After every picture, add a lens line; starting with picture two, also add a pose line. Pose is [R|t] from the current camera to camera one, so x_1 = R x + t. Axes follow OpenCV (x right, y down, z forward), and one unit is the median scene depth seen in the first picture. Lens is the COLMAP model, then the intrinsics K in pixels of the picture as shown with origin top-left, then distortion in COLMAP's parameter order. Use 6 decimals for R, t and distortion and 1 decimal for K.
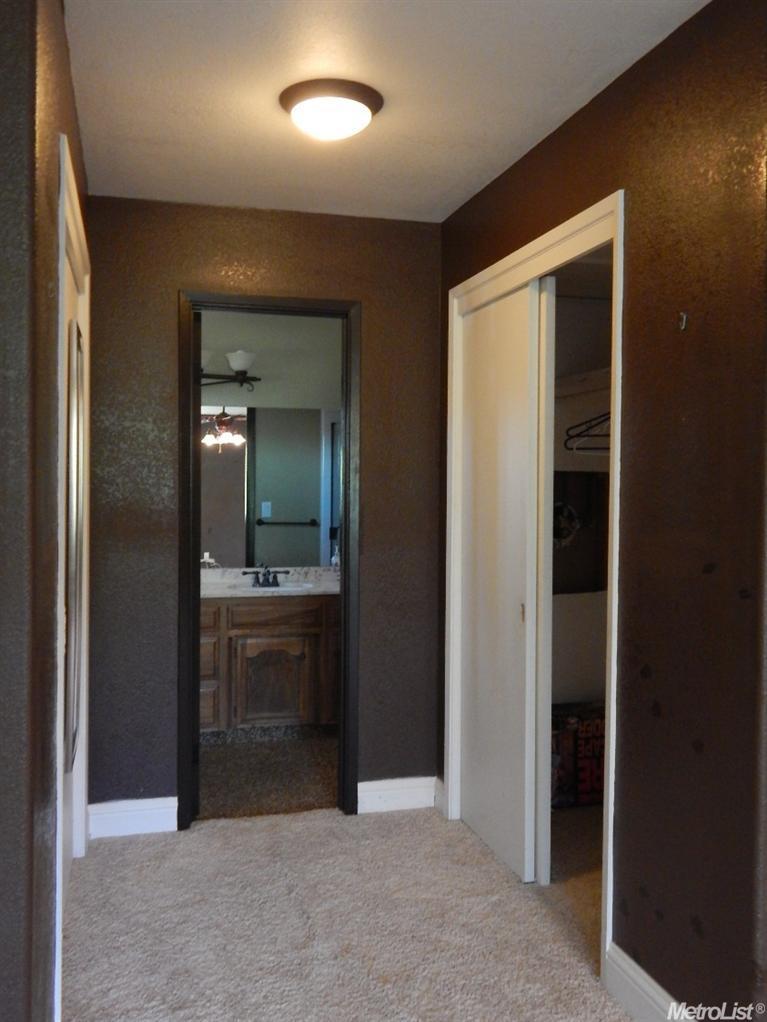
lens RADIAL K [[940.3, 0, 382.0], [0, 940.3, 509.0], [0, 0, 1]] dist [-0.000973, 0.000000]
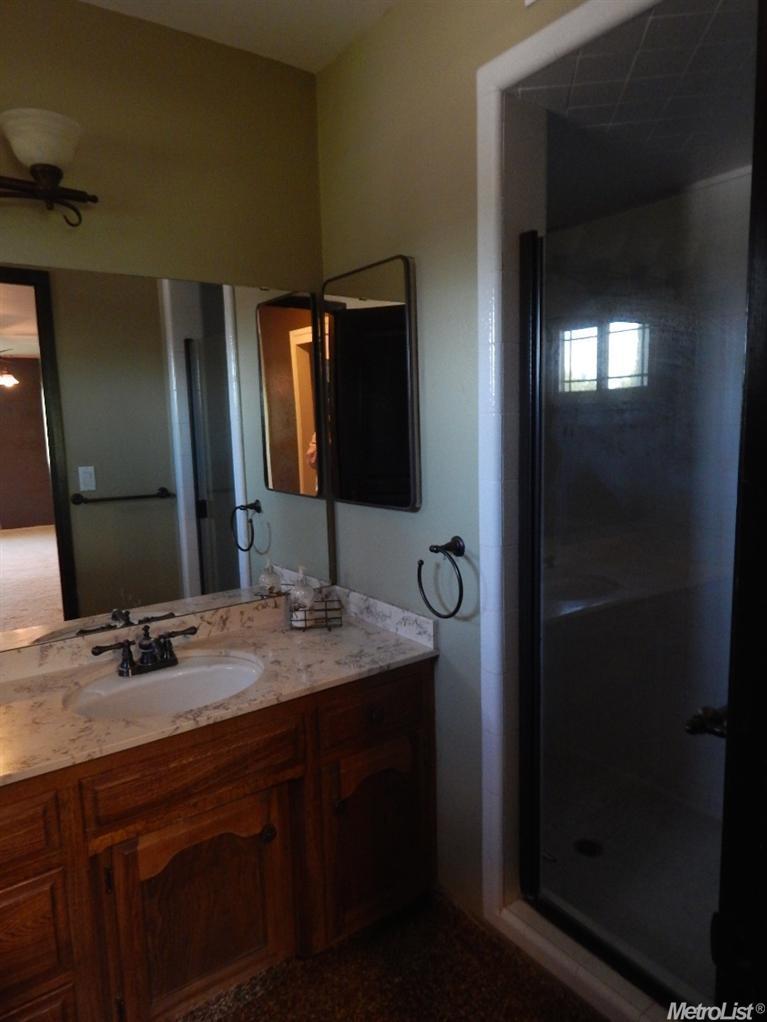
lens RADIAL K [[674.1, 0, 389.6], [0, 674.1, 513.4], [0, 0, 1]] dist [0.003063, -0.001675]
pose [[0.932260, -0.078517, 0.353167, -0.131759], [0.039353, 0.992381, 0.116750, -0.029678], [-0.359643, -0.094943, 0.928247, 0.694835]]
